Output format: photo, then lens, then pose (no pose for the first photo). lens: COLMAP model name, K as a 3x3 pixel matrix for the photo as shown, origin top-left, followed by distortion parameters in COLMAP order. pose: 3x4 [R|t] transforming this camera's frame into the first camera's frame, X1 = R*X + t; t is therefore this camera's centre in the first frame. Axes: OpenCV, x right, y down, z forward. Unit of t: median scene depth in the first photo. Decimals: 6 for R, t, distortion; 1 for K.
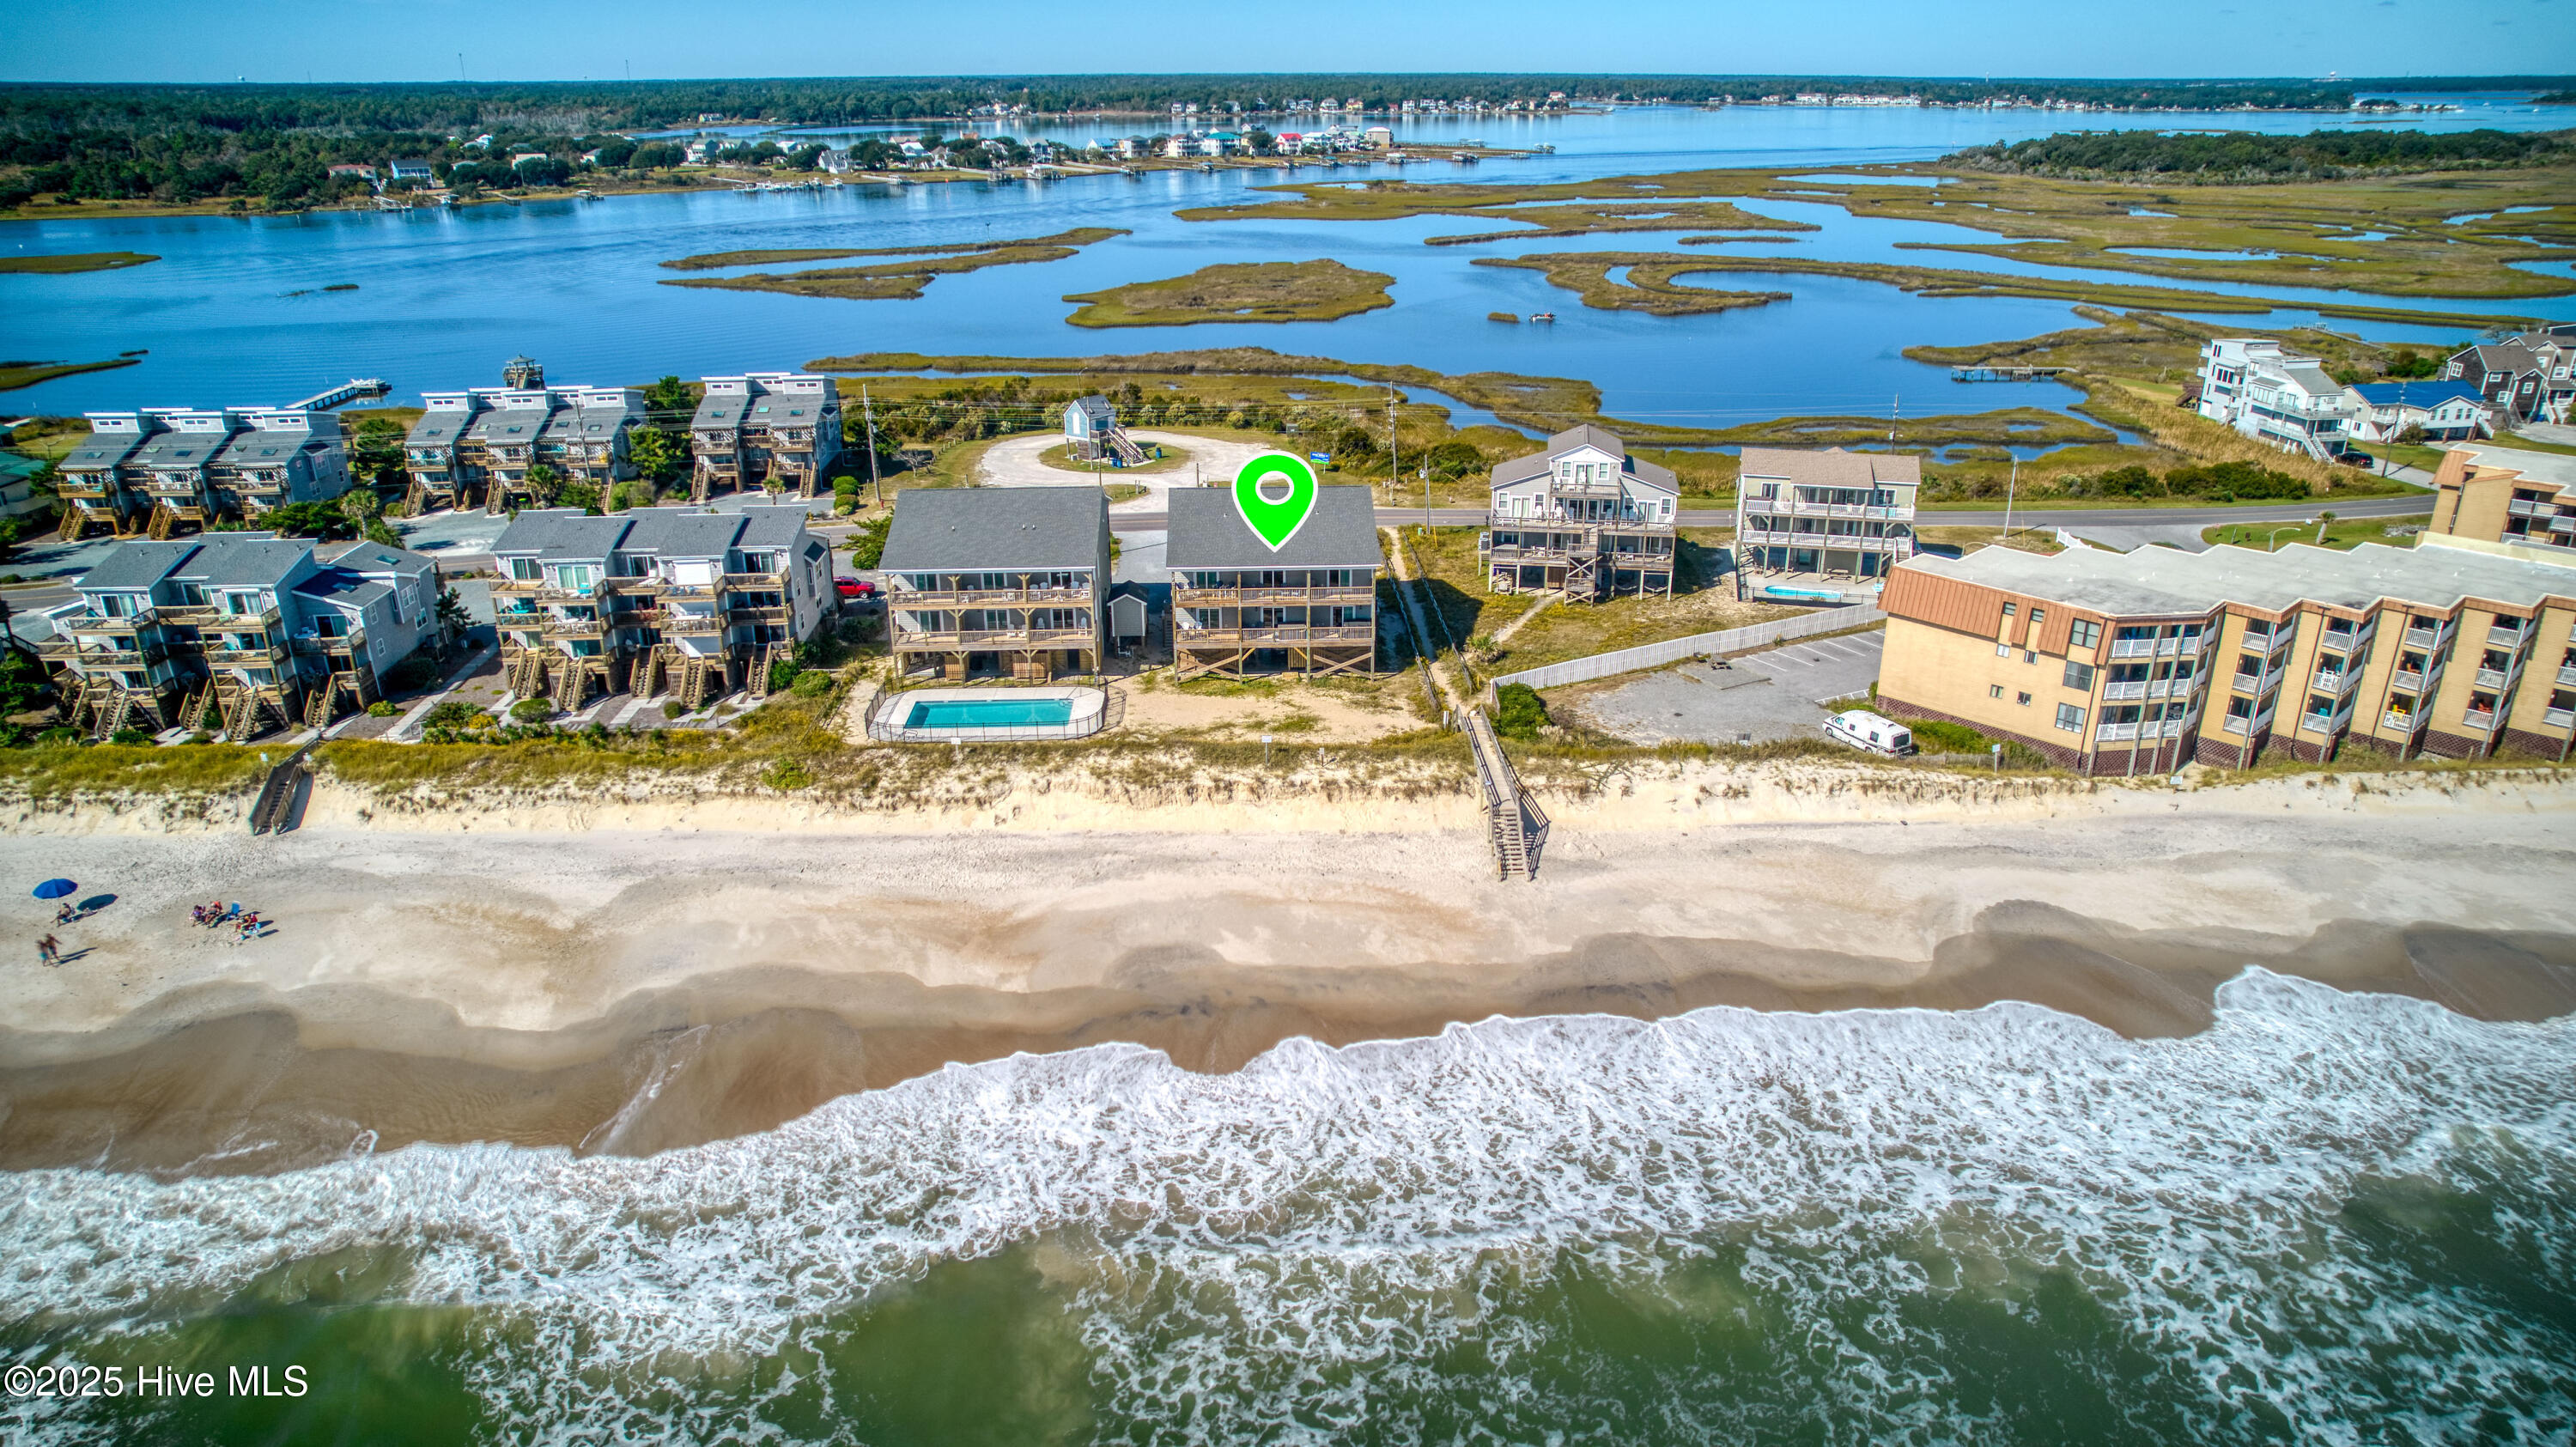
lens RADIAL K [[1652.9, 0, 1295.8], [0, 1652.9, 728.0], [0, 0, 1]] dist [-0.072680, 0.070476]
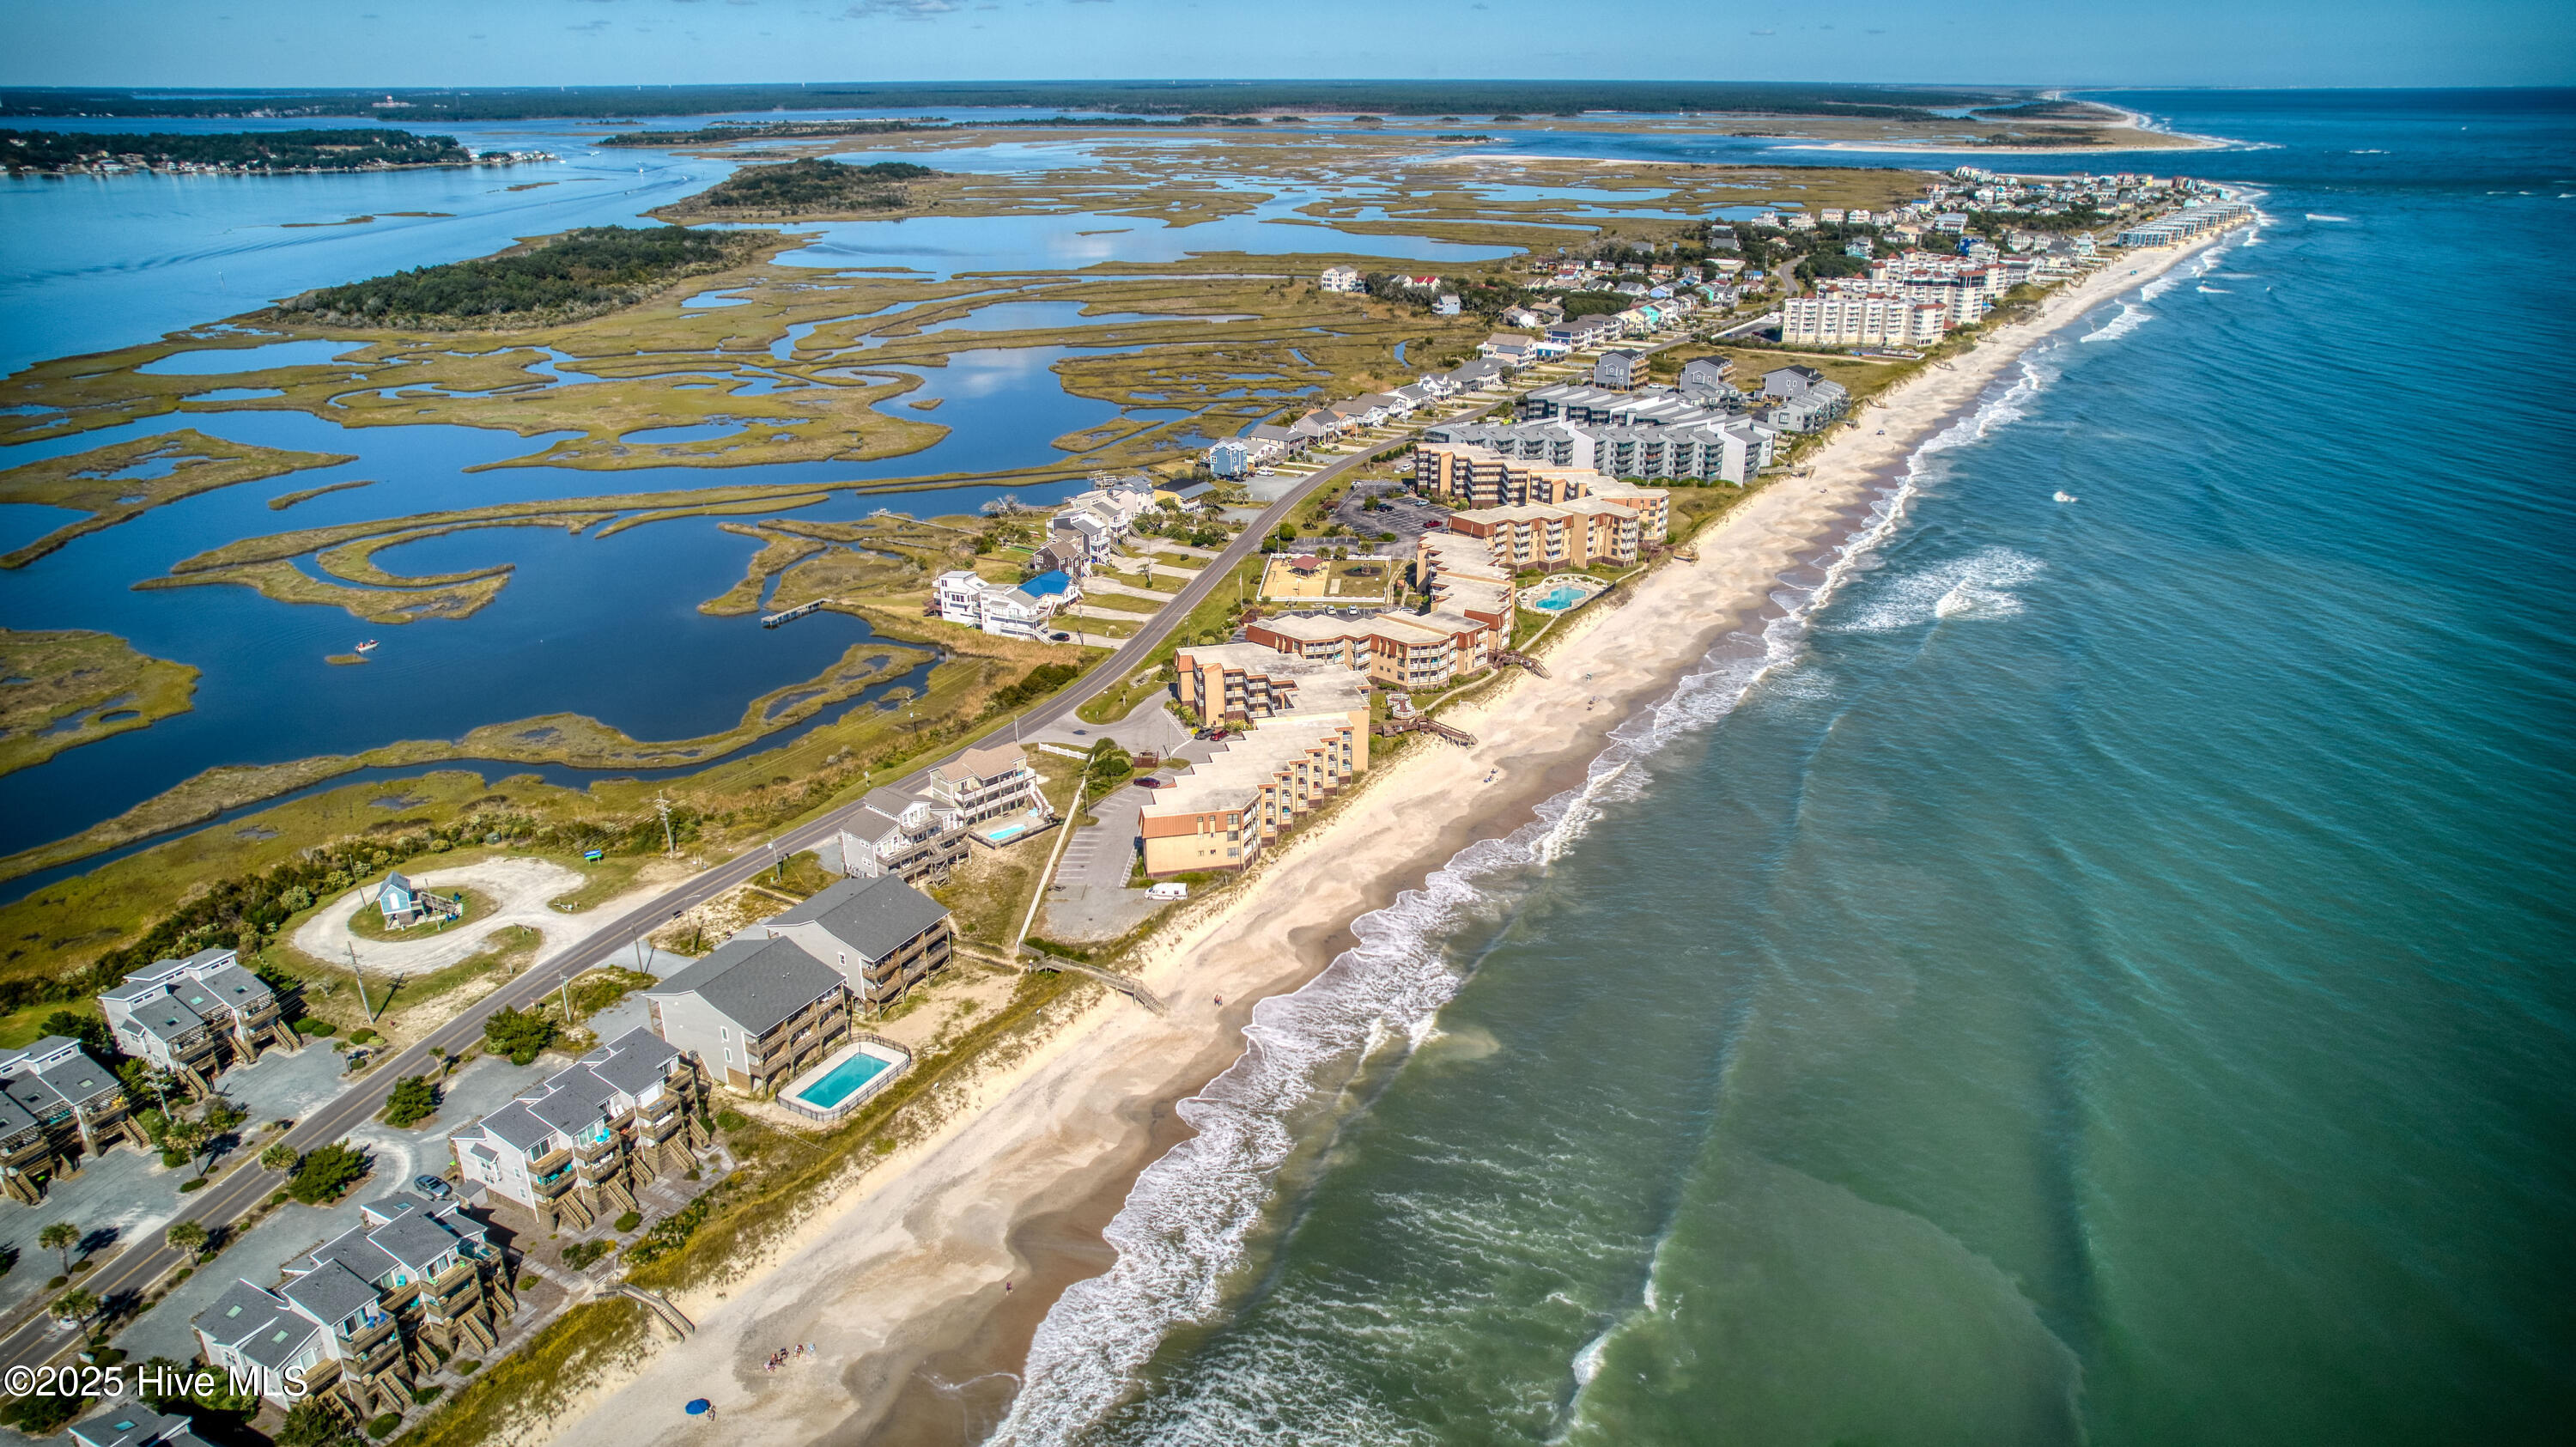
lens RADIAL K [[1646.2, 0, 1292.8], [0, 1646.2, 739.6], [0, 0, 1]] dist [-0.071543, 0.056734]
pose [[0.518984, -0.323668, 0.791135, -0.942956], [0.321107, 0.931573, 0.170478, -0.385238], [-0.792178, 0.165564, 0.587404, -0.359780]]
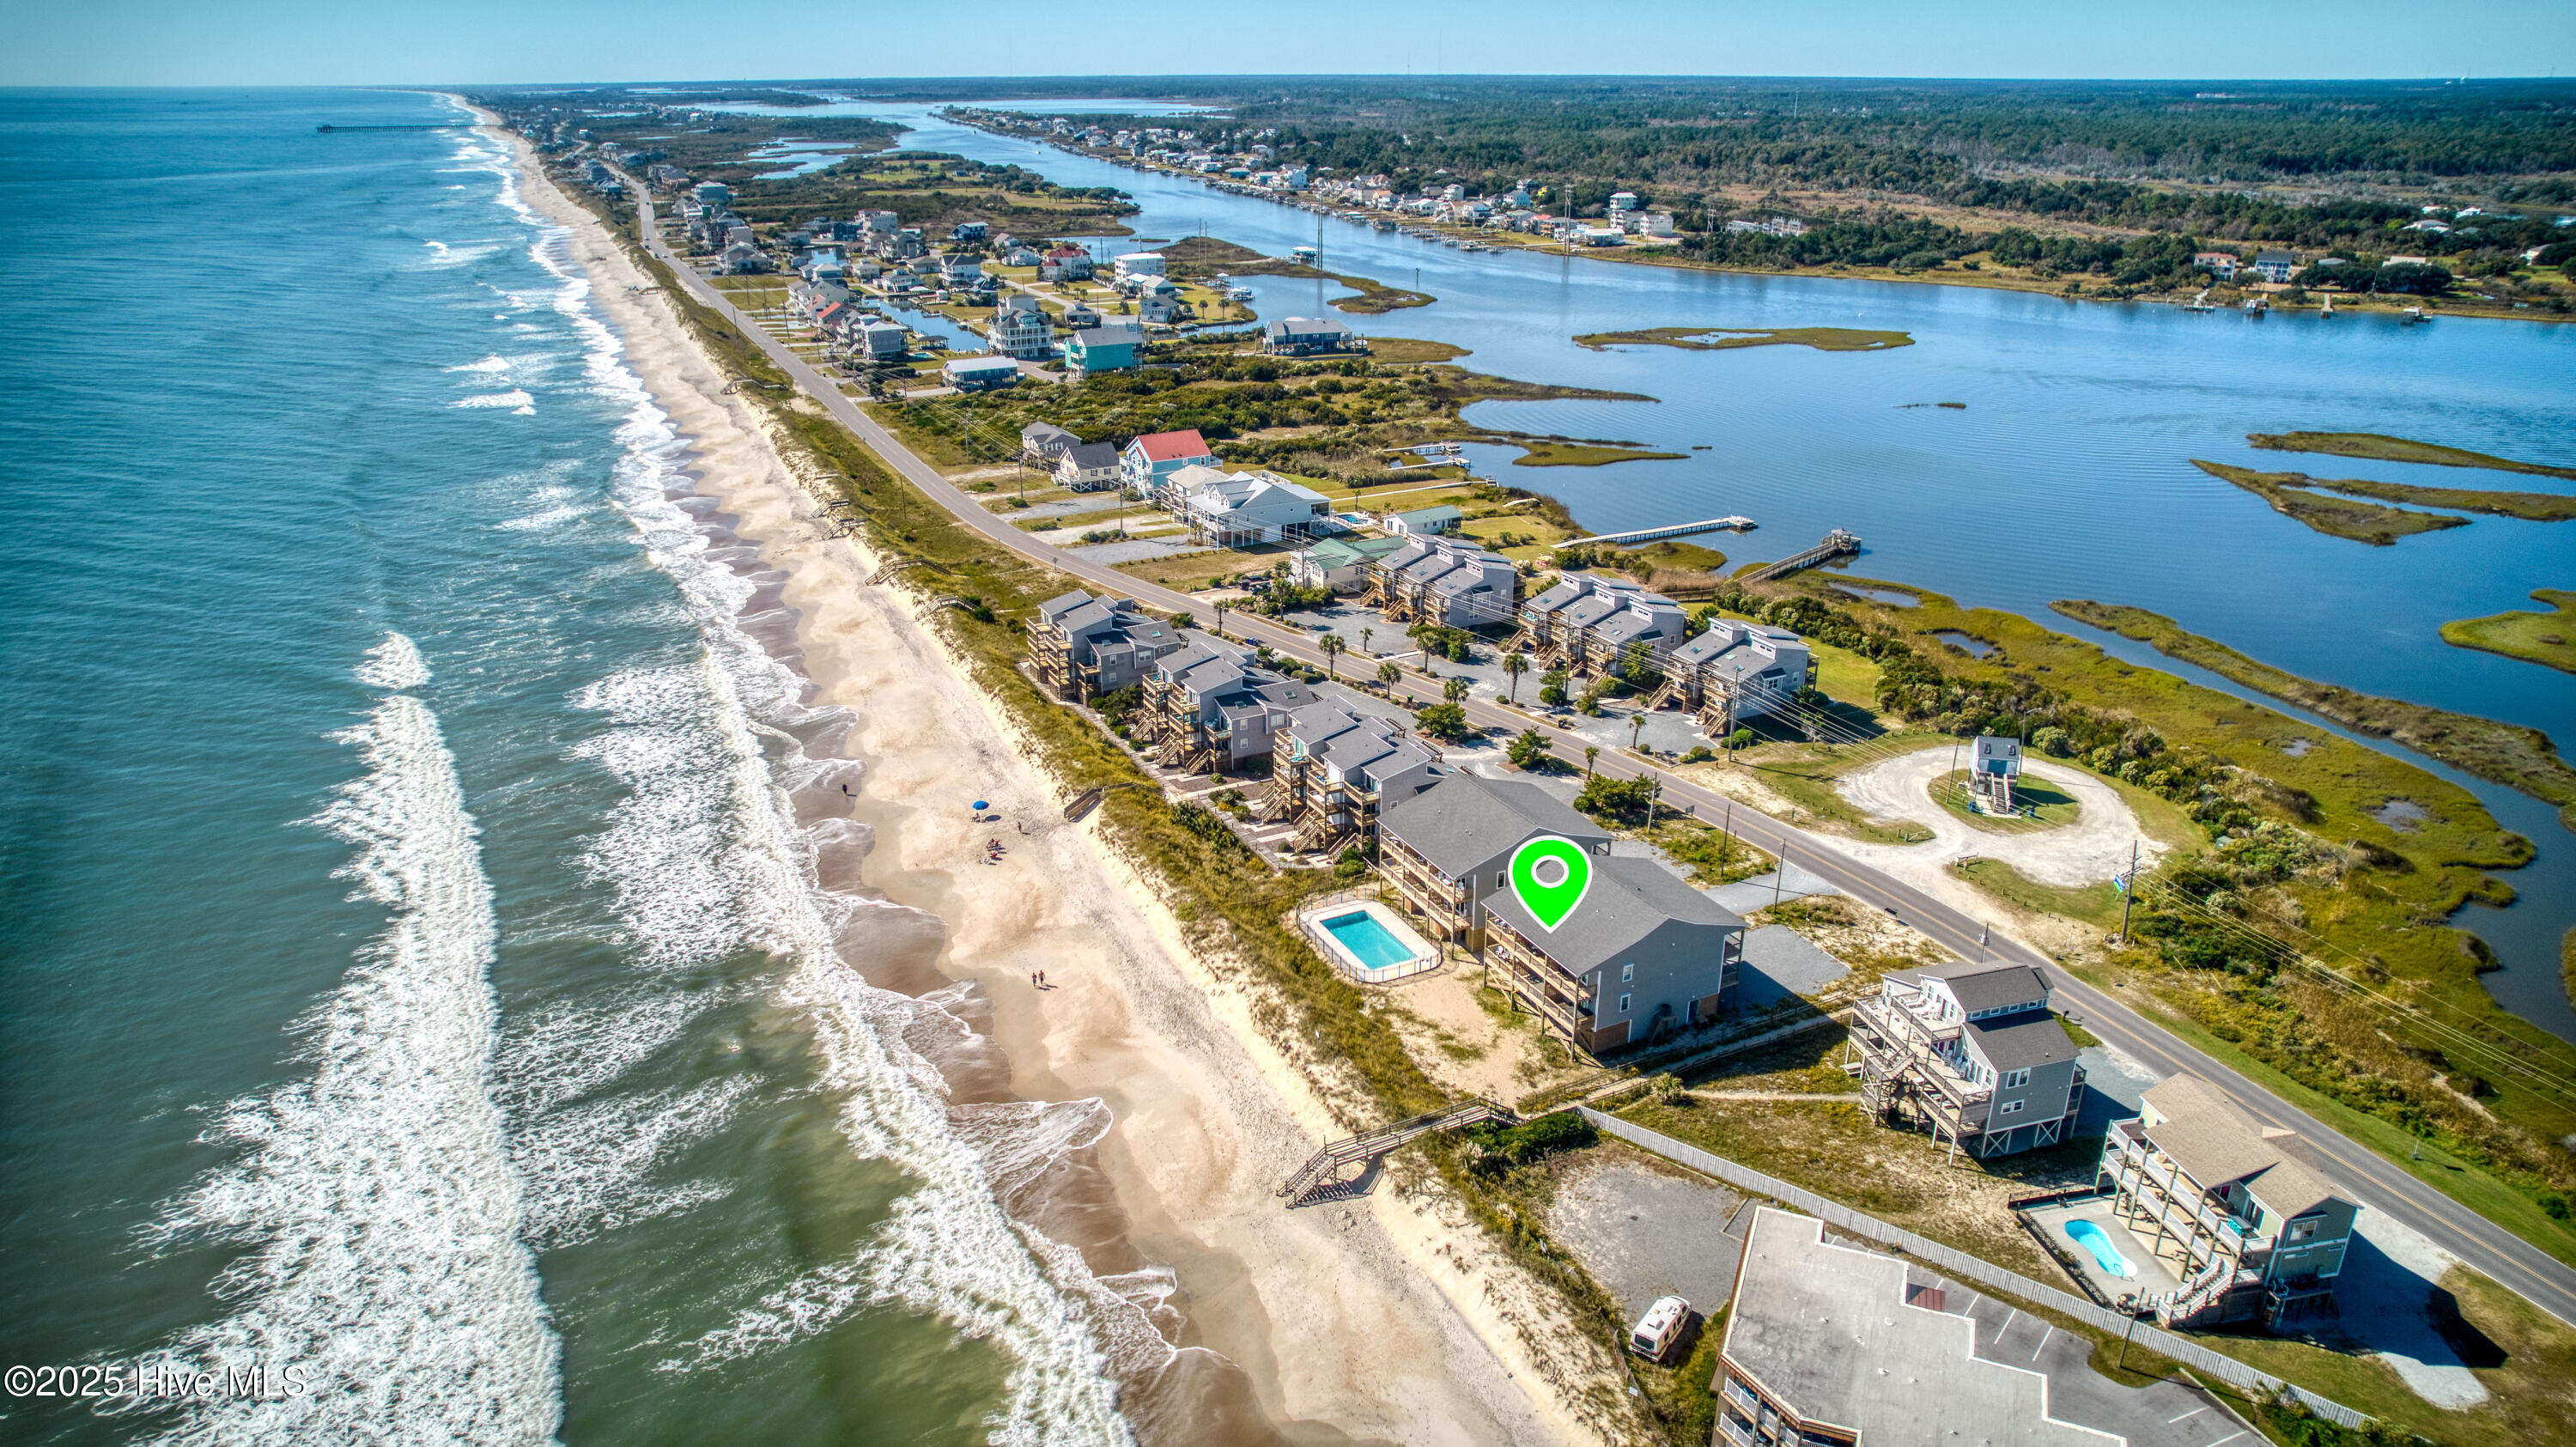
lens RADIAL K [[1646.2, 0, 1292.8], [0, 1646.2, 739.6], [0, 0, 1]] dist [-0.071543, 0.056734]
pose [[0.407473, 0.350320, -0.843352, 0.748713], [-0.336918, 0.916016, 0.217719, -0.365749], [0.848795, 0.195426, 0.491281, 0.156130]]
